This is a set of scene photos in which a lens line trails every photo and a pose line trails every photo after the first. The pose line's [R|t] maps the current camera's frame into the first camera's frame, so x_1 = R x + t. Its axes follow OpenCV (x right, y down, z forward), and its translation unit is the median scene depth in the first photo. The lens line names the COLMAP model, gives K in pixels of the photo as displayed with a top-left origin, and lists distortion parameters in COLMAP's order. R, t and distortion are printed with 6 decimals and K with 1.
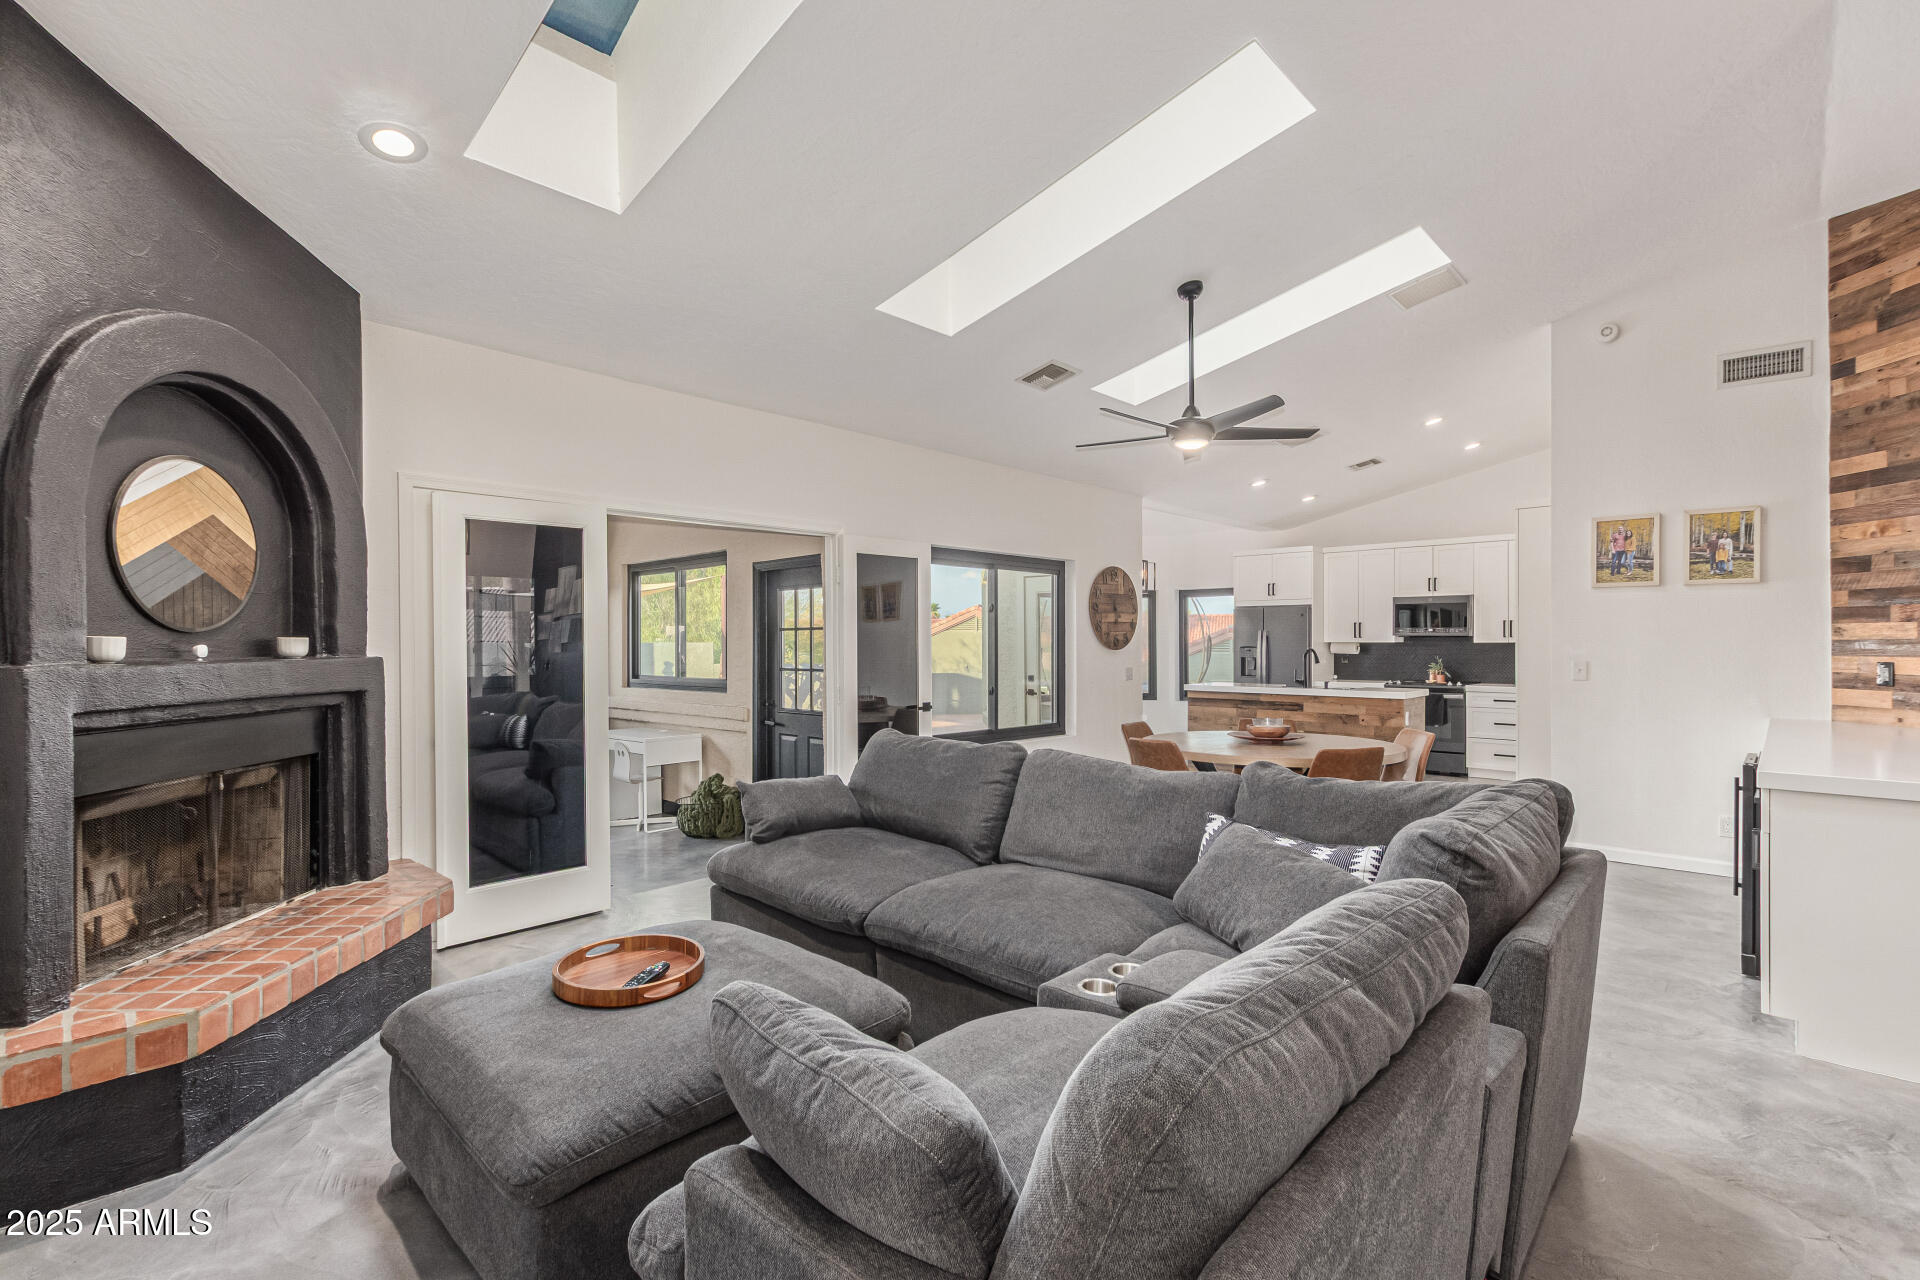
lens RADIAL K [[876.4, 0, 957.1], [0, 876.4, 643.2], [0, 0, 1]] dist [0.007428, -0.002714]
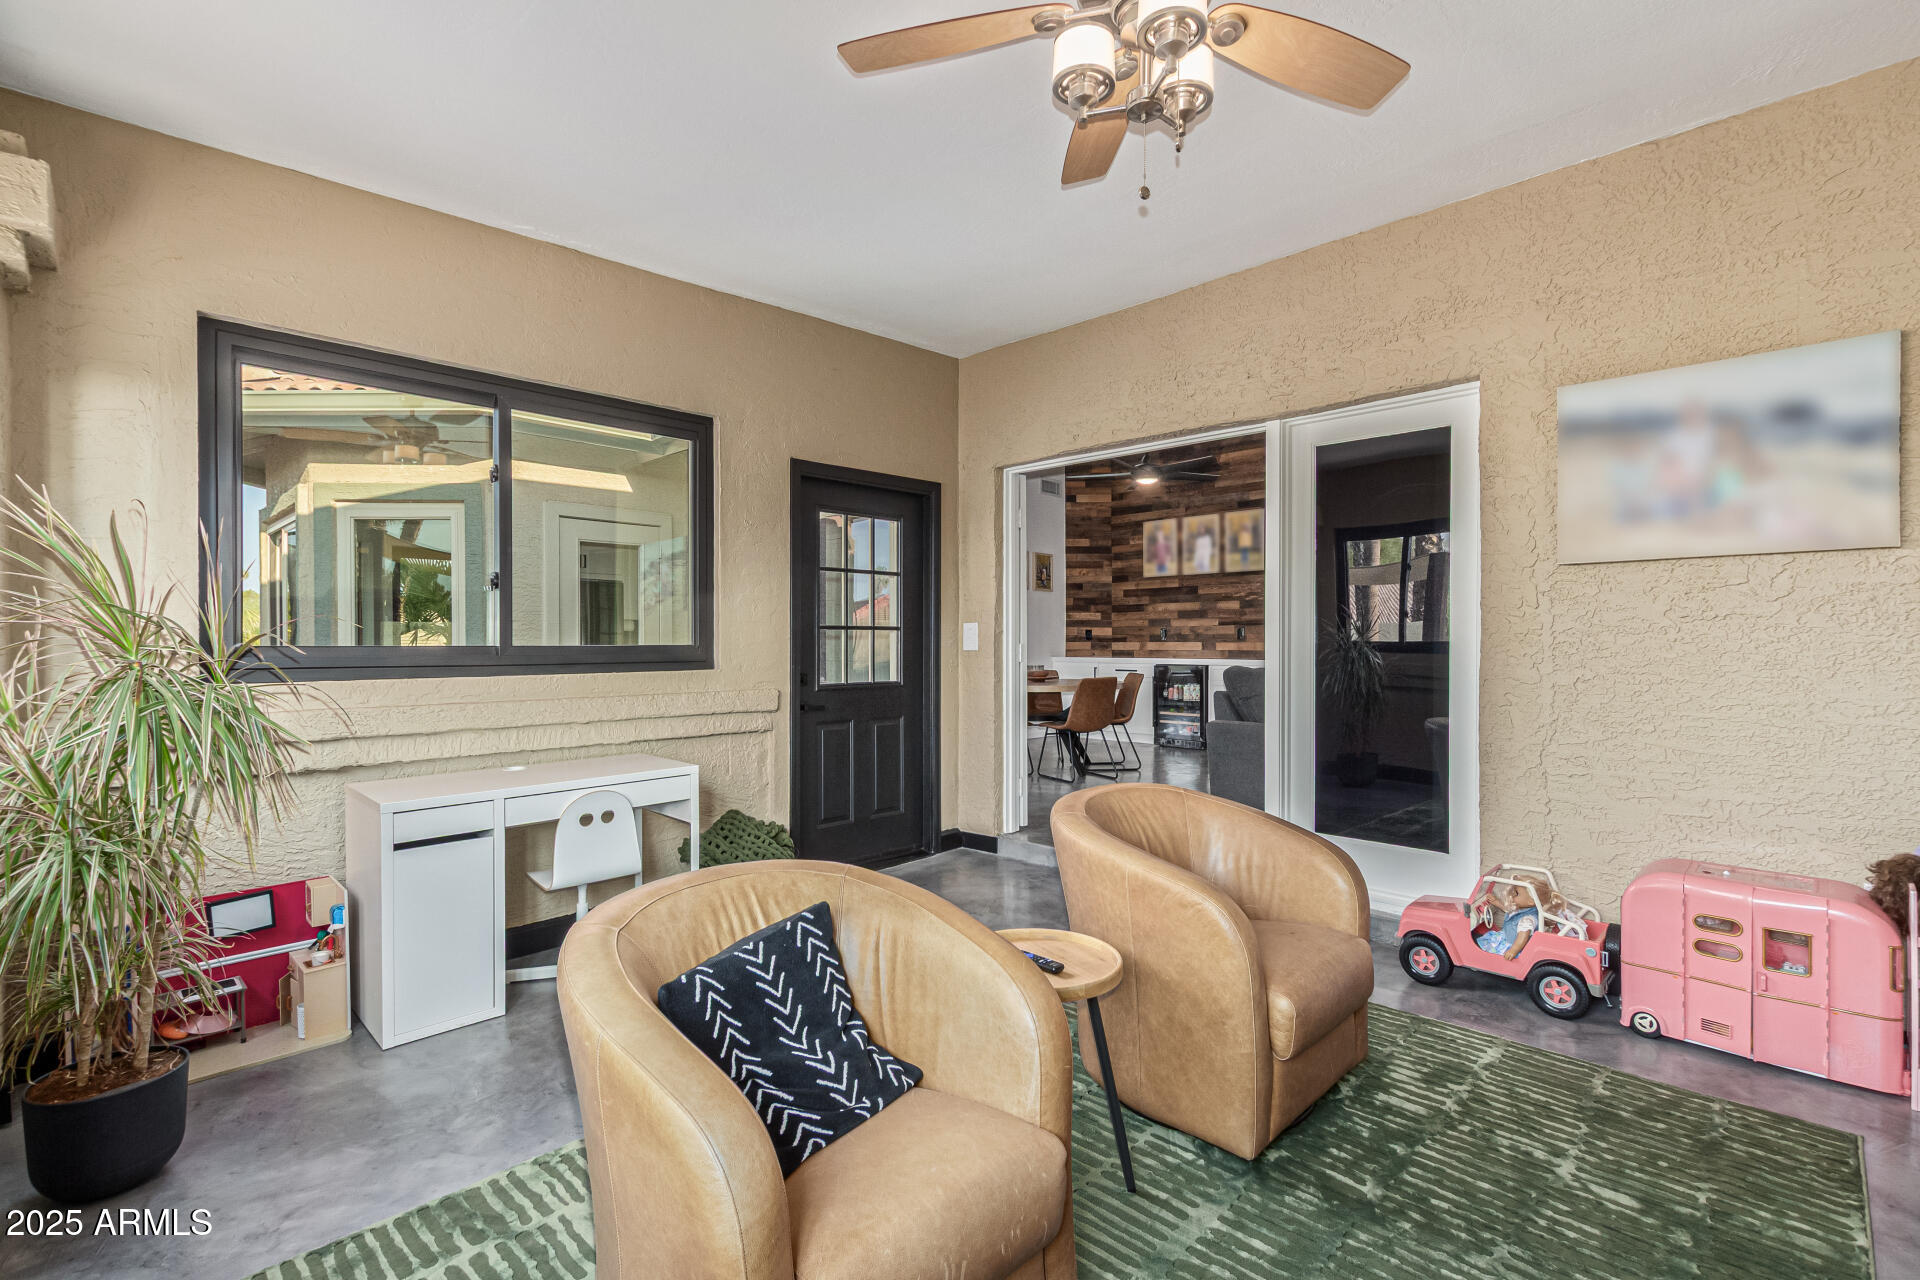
lens RADIAL K [[876.4, 0, 965.0], [0, 876.4, 649.5], [0, 0, 1]] dist [0.007428, -0.002714]
pose [[0.017669, -0.005462, 0.999829, -1.043346], [-0.000078, 0.999985, 0.005464, 0.050158], [-0.999844, -0.000174, 0.017668, 1.050754]]
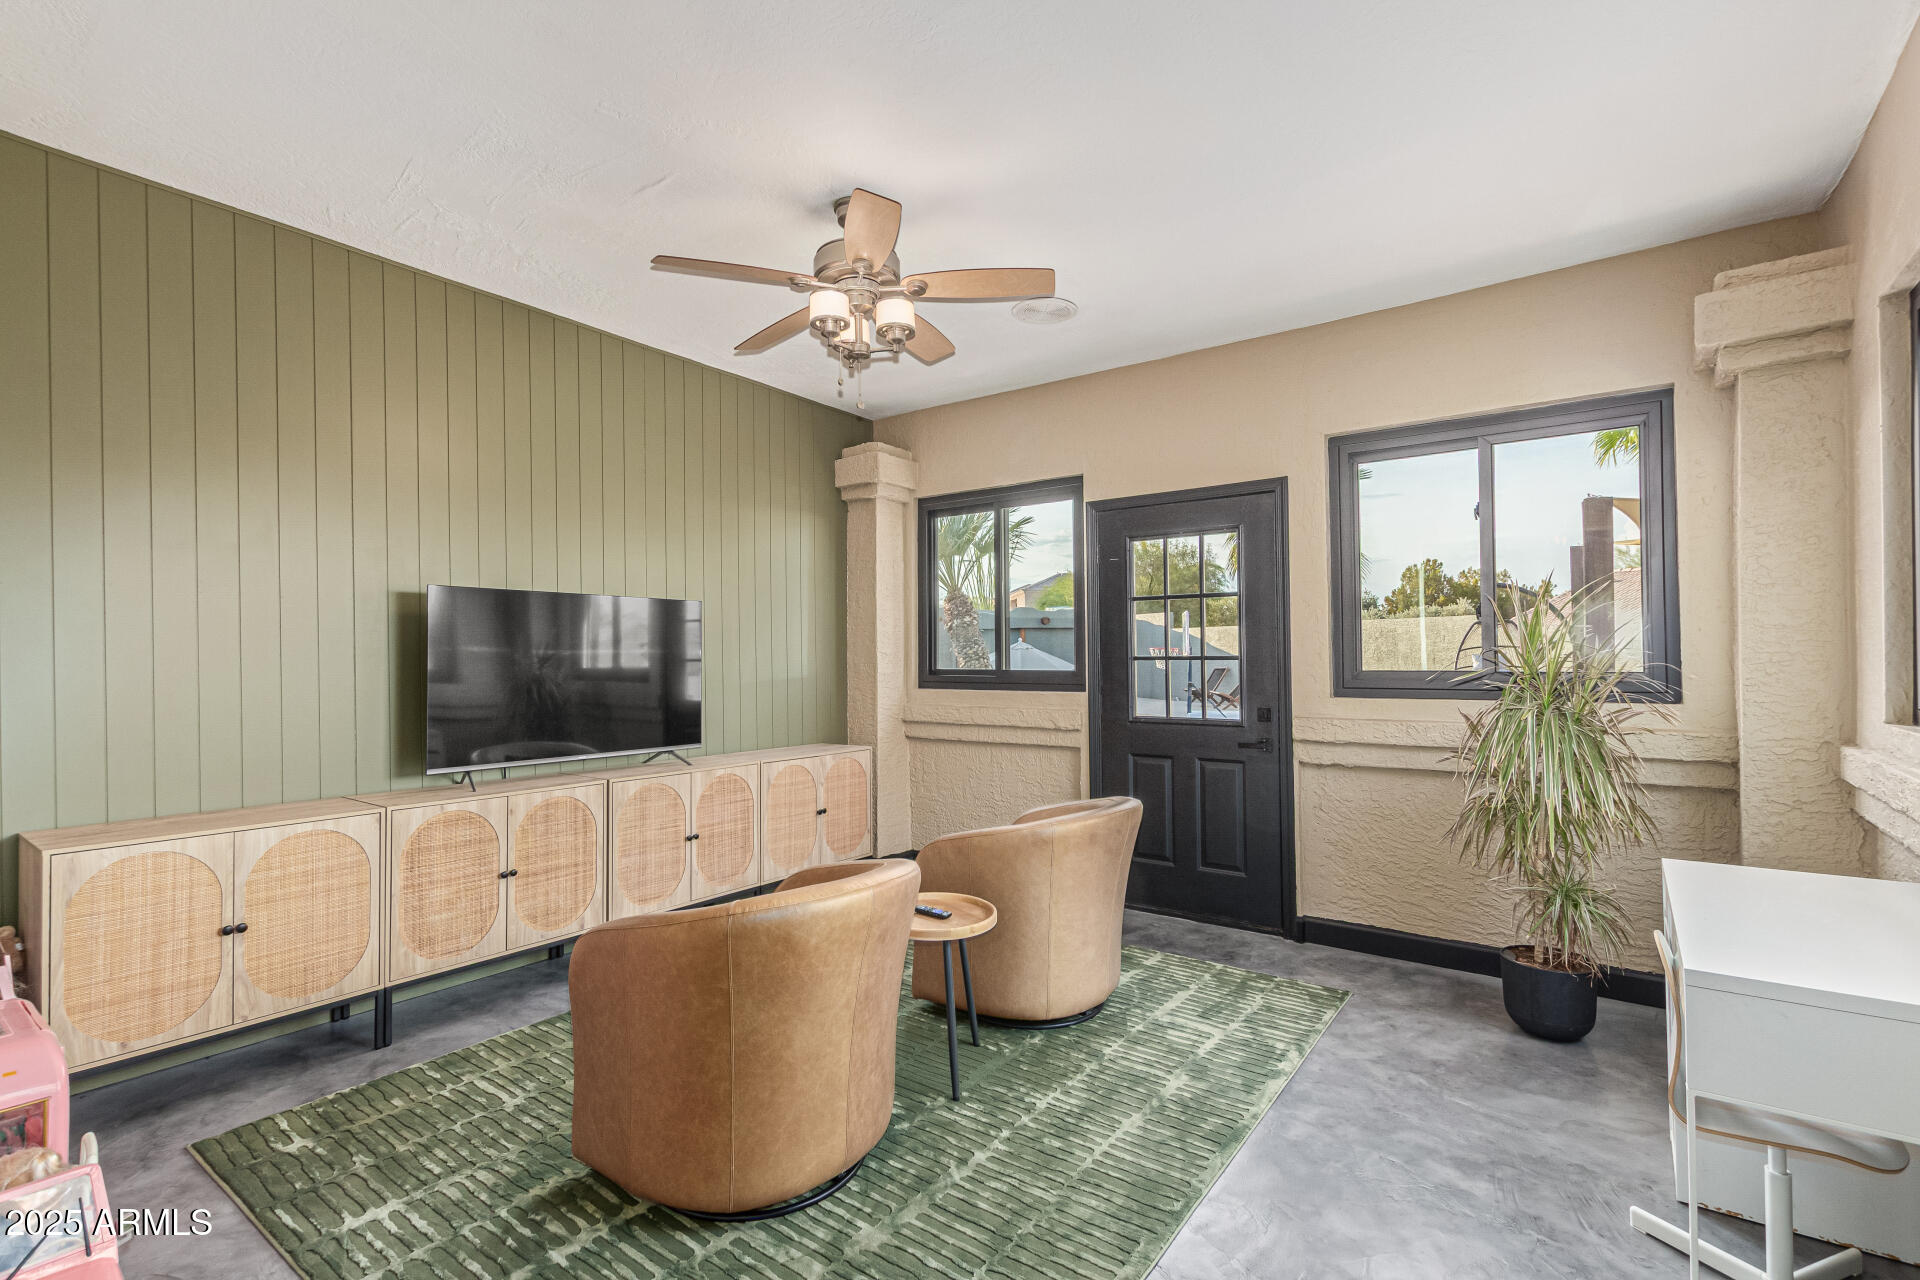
lens RADIAL K [[876.4, 0, 948.6], [0, 876.4, 646.6], [0, 0, 1]] dist [0.007428, -0.002714]
pose [[0.107333, -0.002001, -0.994221, -0.195573], [0.012762, 0.999918, -0.000635, 0.033576], [0.994141, -0.012620, 0.107350, 0.991687]]
